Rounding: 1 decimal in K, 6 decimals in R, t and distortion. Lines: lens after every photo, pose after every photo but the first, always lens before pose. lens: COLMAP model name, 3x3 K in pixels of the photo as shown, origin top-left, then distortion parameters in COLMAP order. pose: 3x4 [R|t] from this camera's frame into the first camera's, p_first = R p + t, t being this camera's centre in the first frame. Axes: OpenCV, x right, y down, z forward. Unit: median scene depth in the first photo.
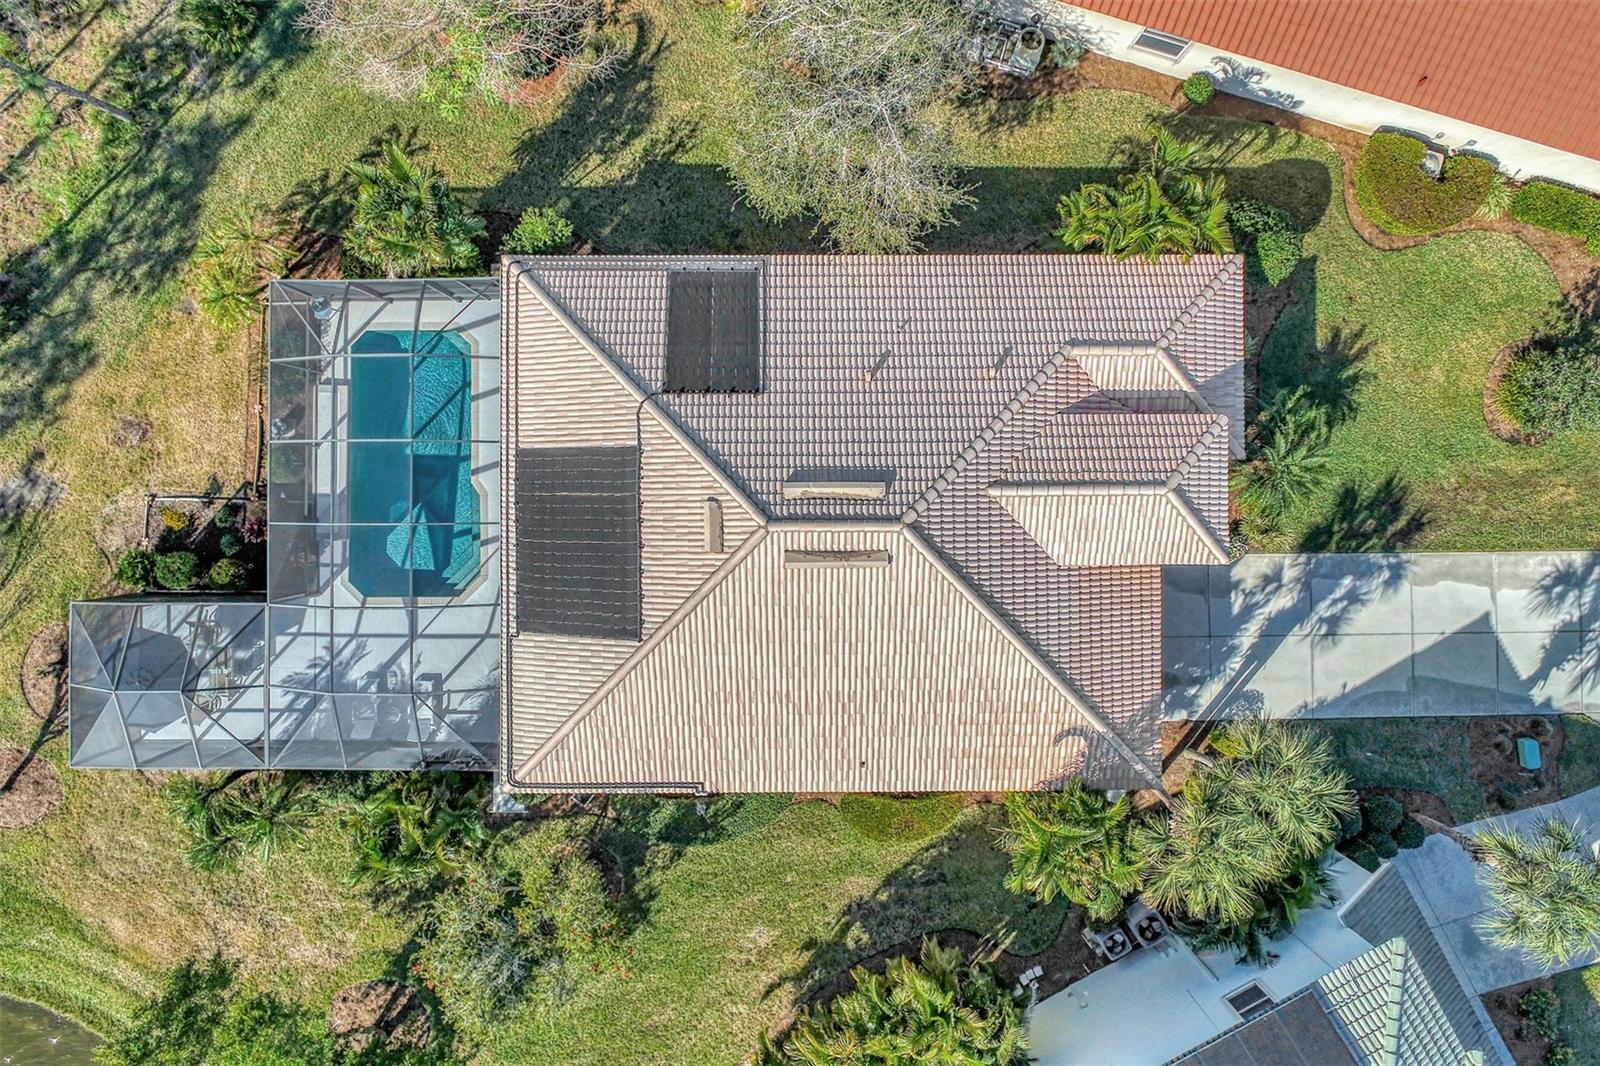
lens RADIAL K [[1071.5, 0, 793.6], [0, 1071.5, 516.1], [0, 0, 1]] dist [-0.017772, 0.011860]
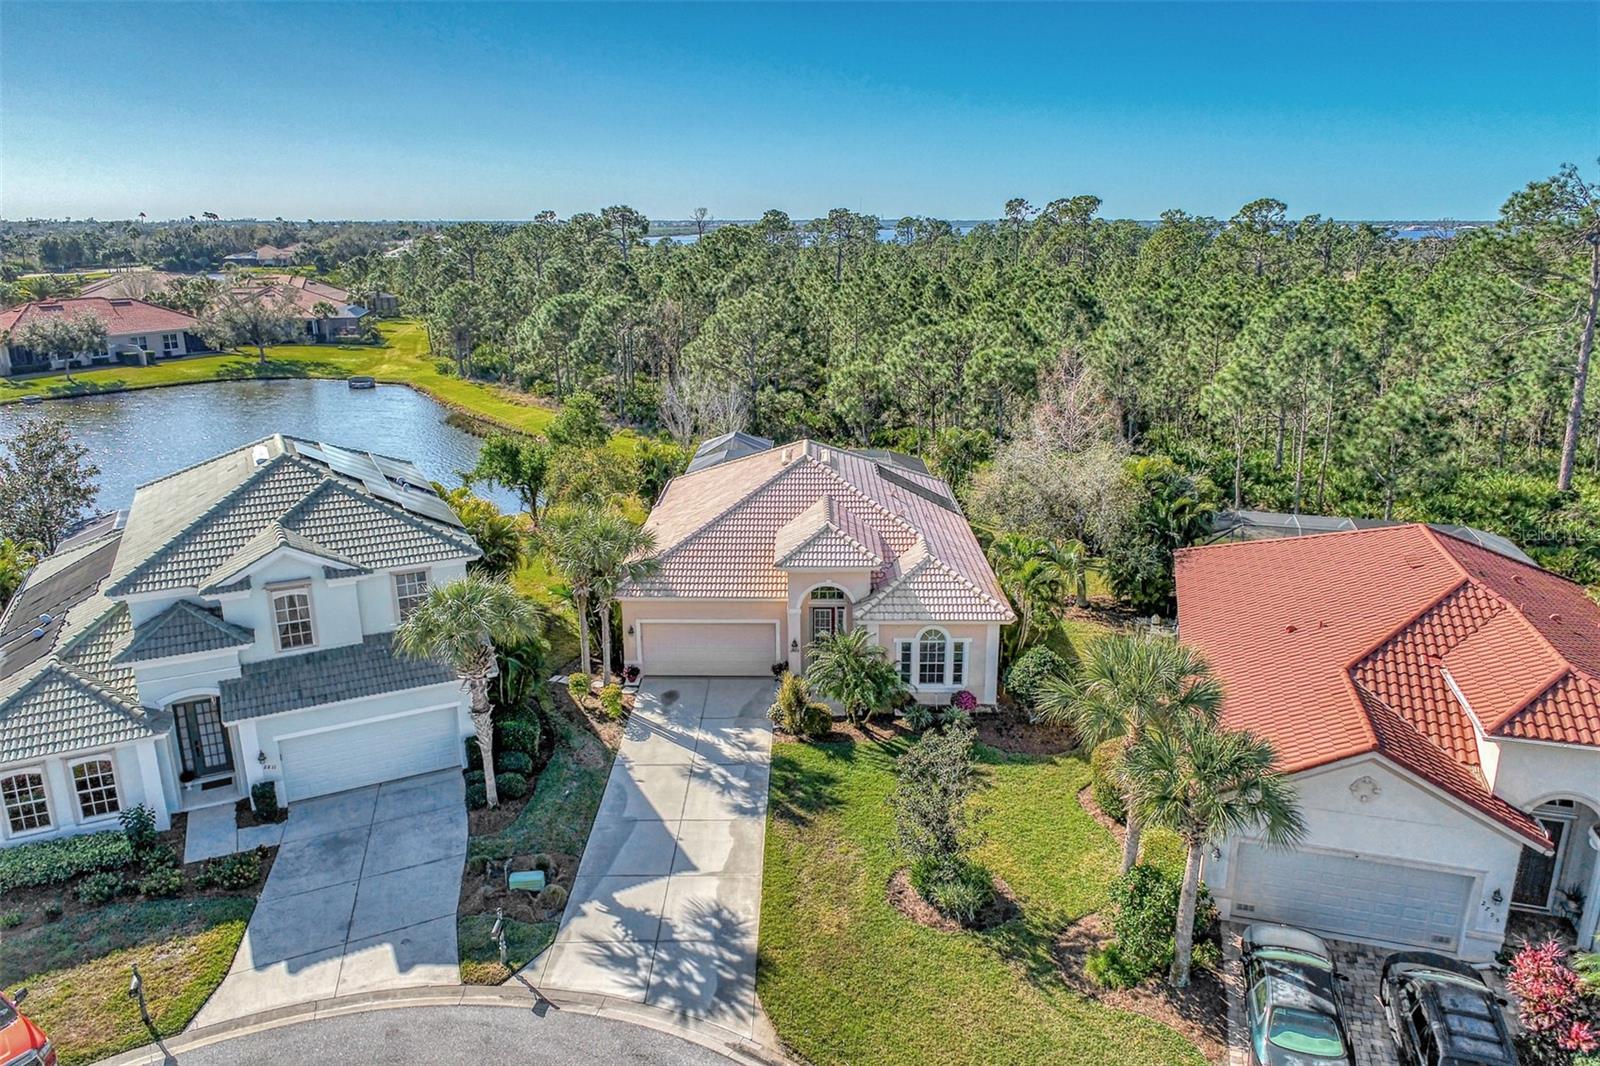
lens RADIAL K [[1071.5, 0, 805.2], [0, 1071.5, 525.0], [0, 0, 1]] dist [-0.017772, 0.011860]
pose [[-0.013197, 0.277804, -0.960547, 1.429285], [-0.999906, -0.000119, 0.013703, -0.012034], [0.003693, 0.960638, 0.277780, 0.480995]]
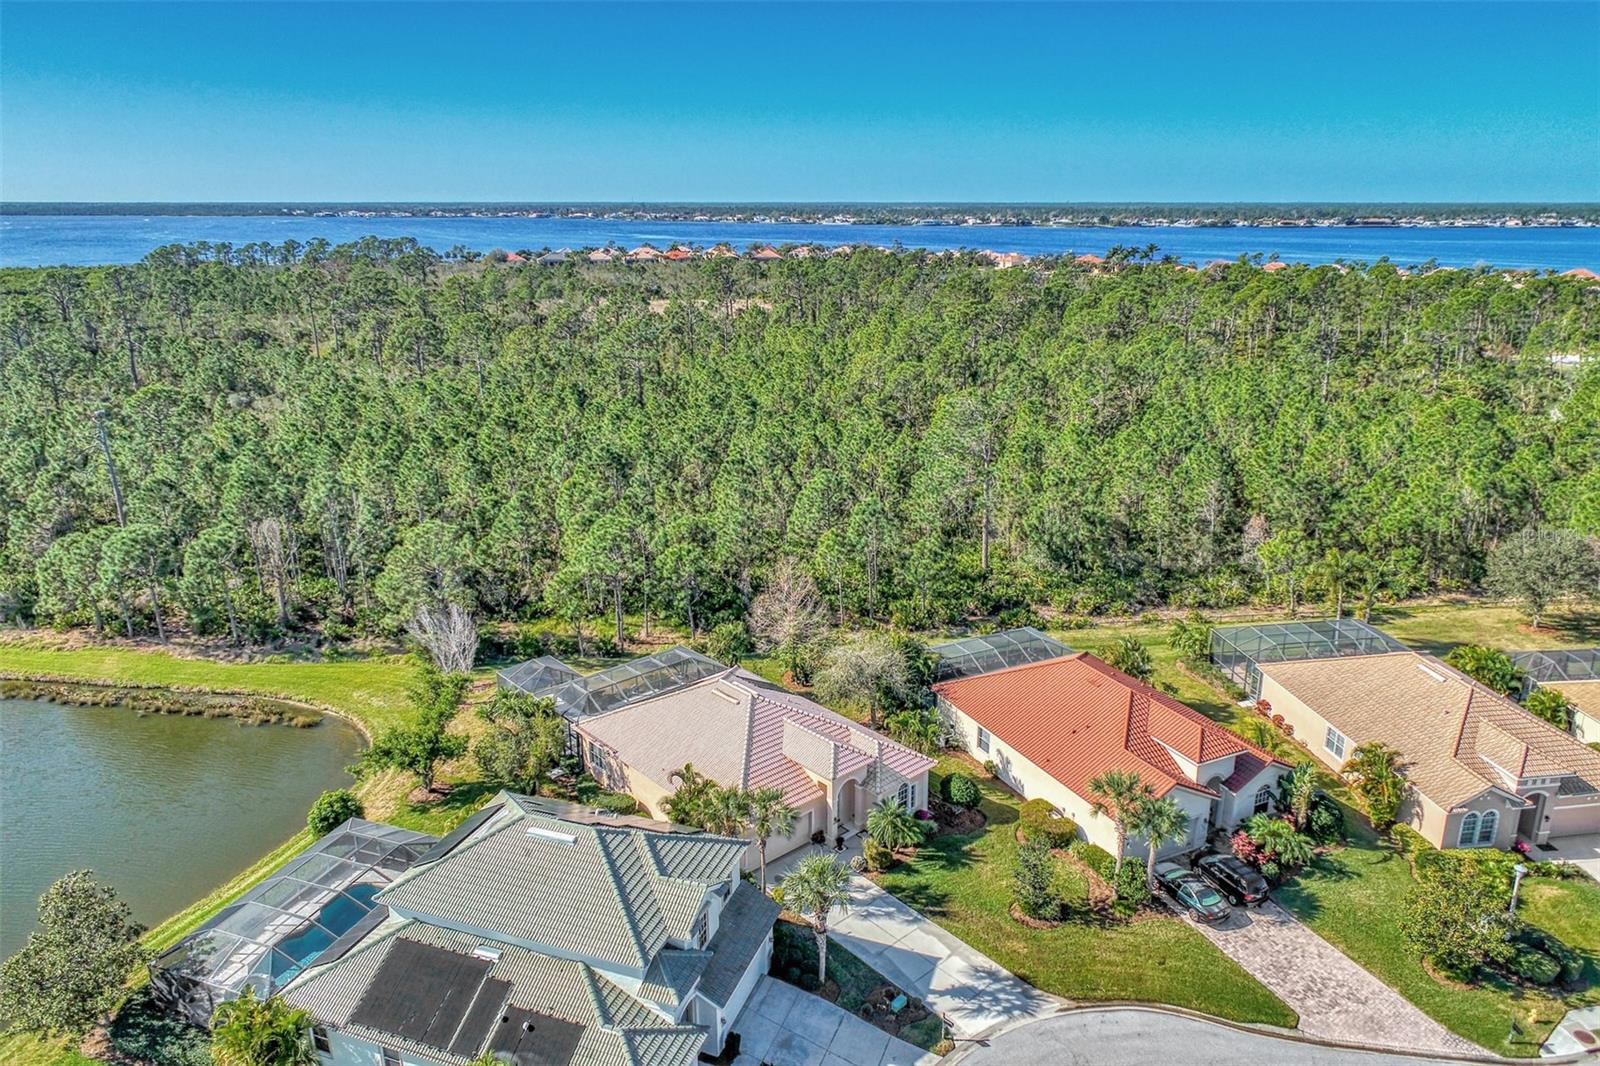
lens RADIAL K [[1071.5, 0, 808.9], [0, 1071.5, 535.8], [0, 0, 1]] dist [-0.017772, 0.011860]
pose [[0.674022, 0.227464, -0.702819, 1.558690], [-0.738692, 0.200639, -0.643489, 1.210031], [-0.005357, 0.952892, 0.303261, -0.155724]]
